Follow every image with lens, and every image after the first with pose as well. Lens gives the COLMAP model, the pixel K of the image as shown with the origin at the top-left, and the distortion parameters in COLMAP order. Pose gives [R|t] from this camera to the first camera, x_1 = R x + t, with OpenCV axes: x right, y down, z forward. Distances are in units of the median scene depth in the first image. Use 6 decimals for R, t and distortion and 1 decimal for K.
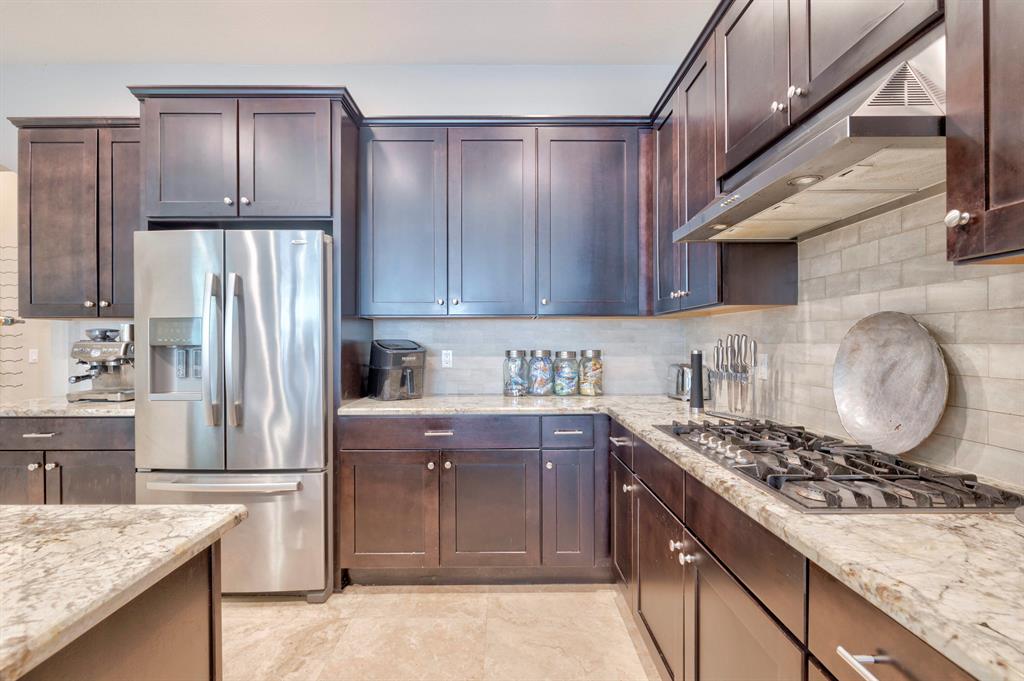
lens RADIAL K [[464.7, 0, 509.5], [0, 464.7, 344.0], [0, 0, 1]] dist [-0.005848, 0.001846]
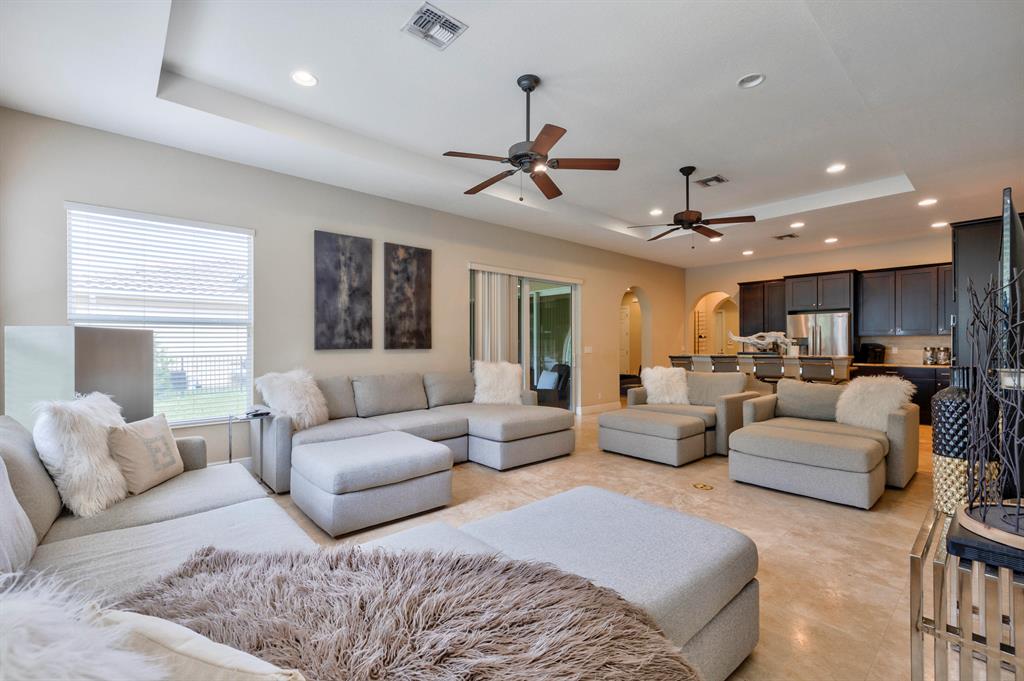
lens RADIAL K [[442.7, 0, 505.9], [0, 442.7, 342.6], [0, 0, 1]] dist [0.007302, -0.001378]
pose [[0.662889, -0.002419, -0.748714, 0.371812], [-0.000780, 0.999992, -0.003922, -0.002370], [0.748717, 0.003184, 0.662882, -2.948648]]
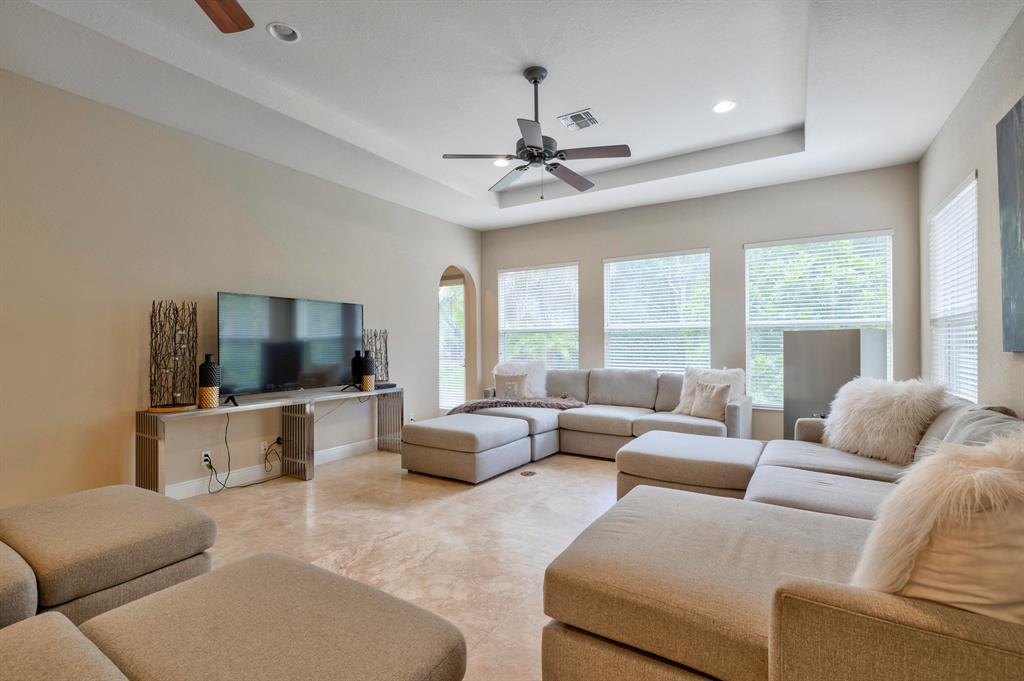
lens RADIAL K [[464.7, 0, 507.2], [0, 464.7, 342.9], [0, 0, 1]] dist [-0.005848, 0.001846]
pose [[-0.849910, 0.003031, 0.526919, -1.256210], [0.005762, 0.999977, 0.003542, -0.003958], [-0.526896, 0.006046, -0.849908, -0.772996]]
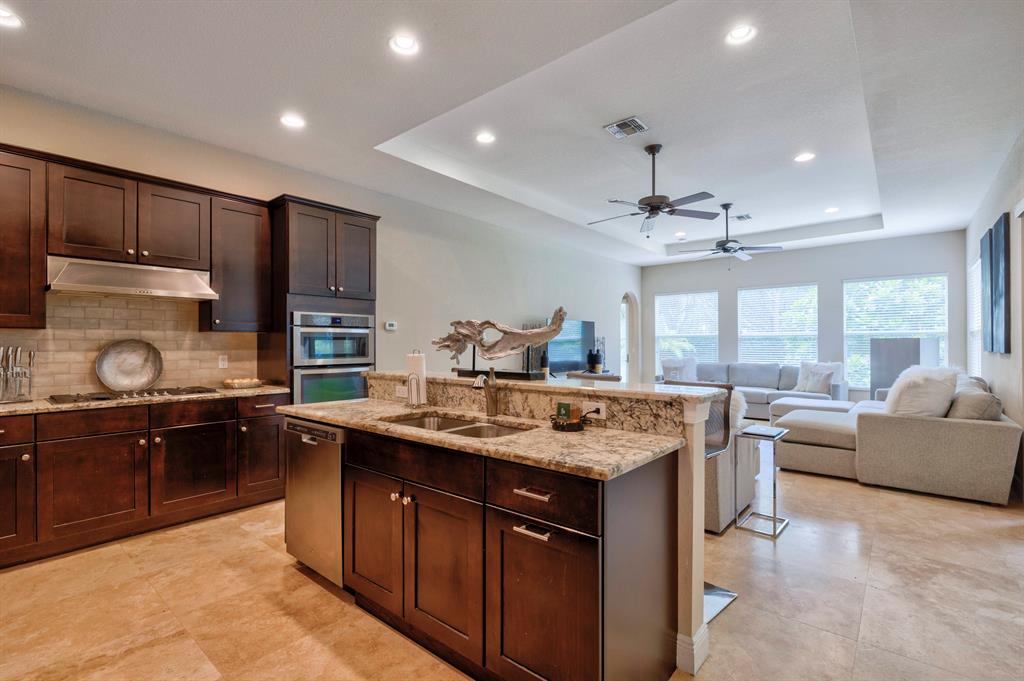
lens RADIAL K [[464.7, 0, 514.9], [0, 464.7, 340.4], [0, 0, 1]] dist [-0.005848, 0.001846]
pose [[-0.768808, 0.006267, 0.639449, -1.373270], [0.004349, 0.999980, -0.004572, -0.021200], [-0.639465, -0.000734, -0.768820, 0.877101]]
